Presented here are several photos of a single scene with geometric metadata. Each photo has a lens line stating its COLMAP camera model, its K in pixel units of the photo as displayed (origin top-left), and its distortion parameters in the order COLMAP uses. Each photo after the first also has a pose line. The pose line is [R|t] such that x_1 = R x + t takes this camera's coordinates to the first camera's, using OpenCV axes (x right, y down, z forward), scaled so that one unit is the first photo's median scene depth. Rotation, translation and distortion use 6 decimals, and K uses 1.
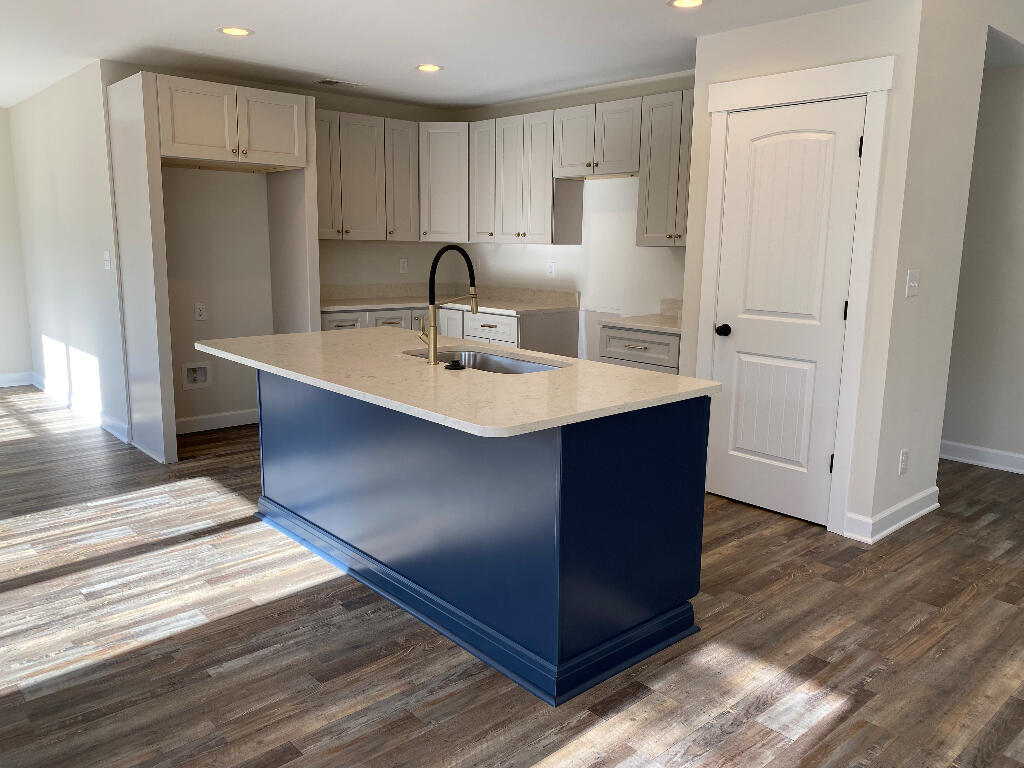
lens RADIAL K [[788.6, 0, 509.3], [0, 788.6, 379.8], [0, 0, 1]] dist [0.004533, 0.004065]
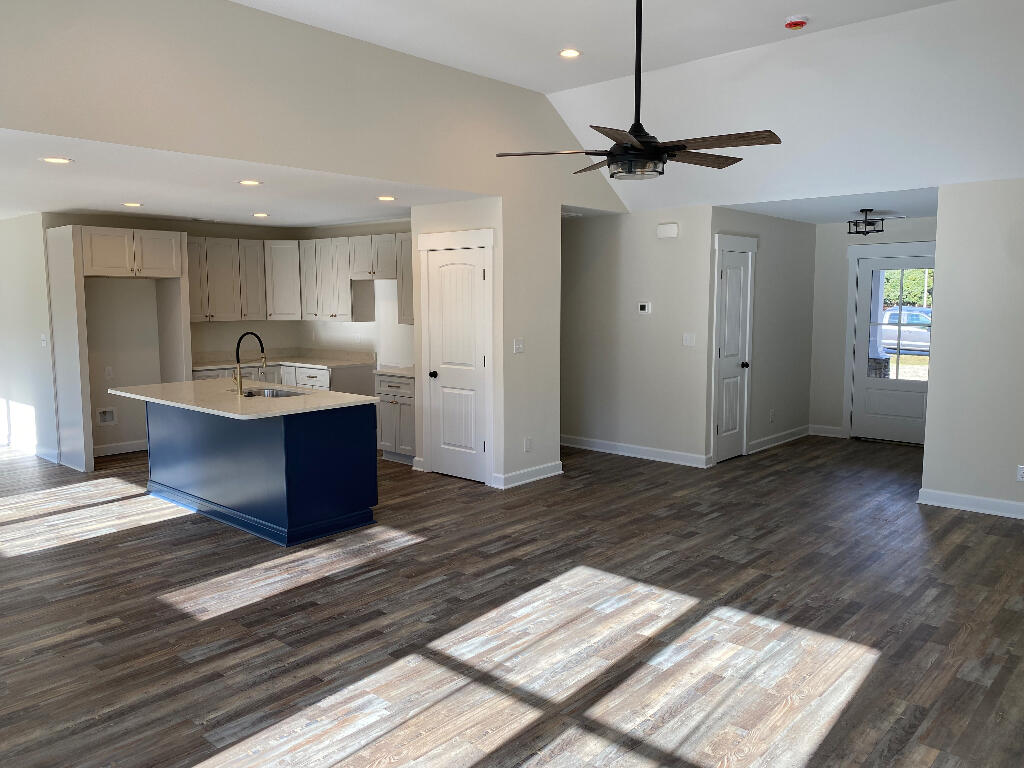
lens RADIAL K [[779.2, 0, 503.7], [0, 779.2, 380.6], [0, 0, 1]] dist [0.088231, -0.145172]
pose [[0.994595, -0.029420, 0.099579, 0.268766], [0.036123, 0.997152, -0.066199, 0.072750], [-0.097348, 0.069438, 0.992825, -0.737132]]
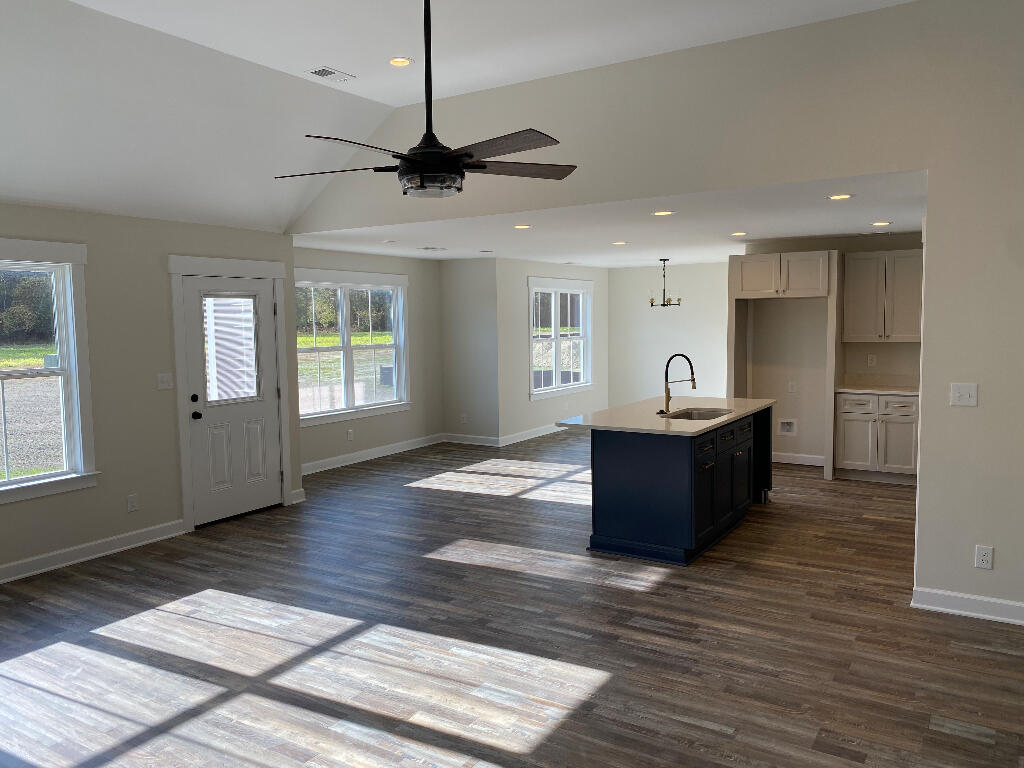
lens RADIAL K [[783.3, 0, 512.0], [0, 783.3, 384.0], [0, 0, 1]] dist [0.068304, -0.094857]
pose [[0.273266, 0.064665, -0.959762, 1.340712], [-0.149911, 0.988410, 0.023912, -0.062458], [0.950185, 0.137345, 0.279793, 0.030842]]
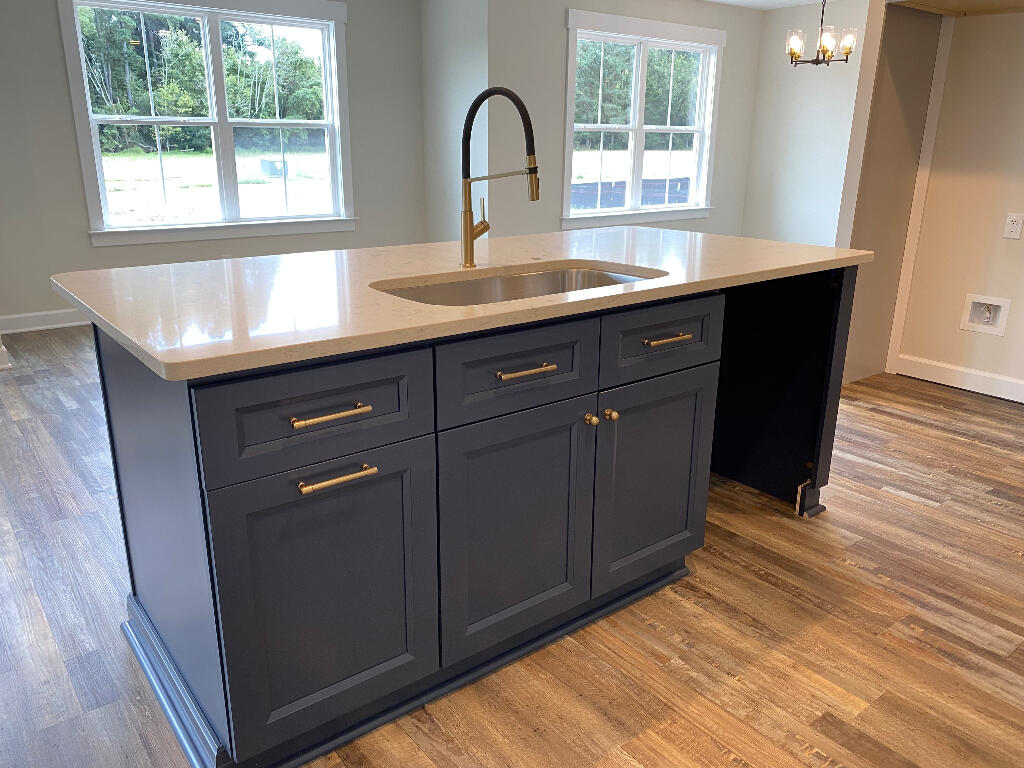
lens RADIAL K [[782.3, 0, 501.2], [0, 782.3, 385.5], [0, 0, 1]] dist [0.047044, -0.051024]
pose [[-0.067243, 0.285849, -0.955913, 0.475090], [-0.183426, 0.938210, 0.293458, -0.103933], [0.980731, 0.195072, -0.010657, 0.816223]]
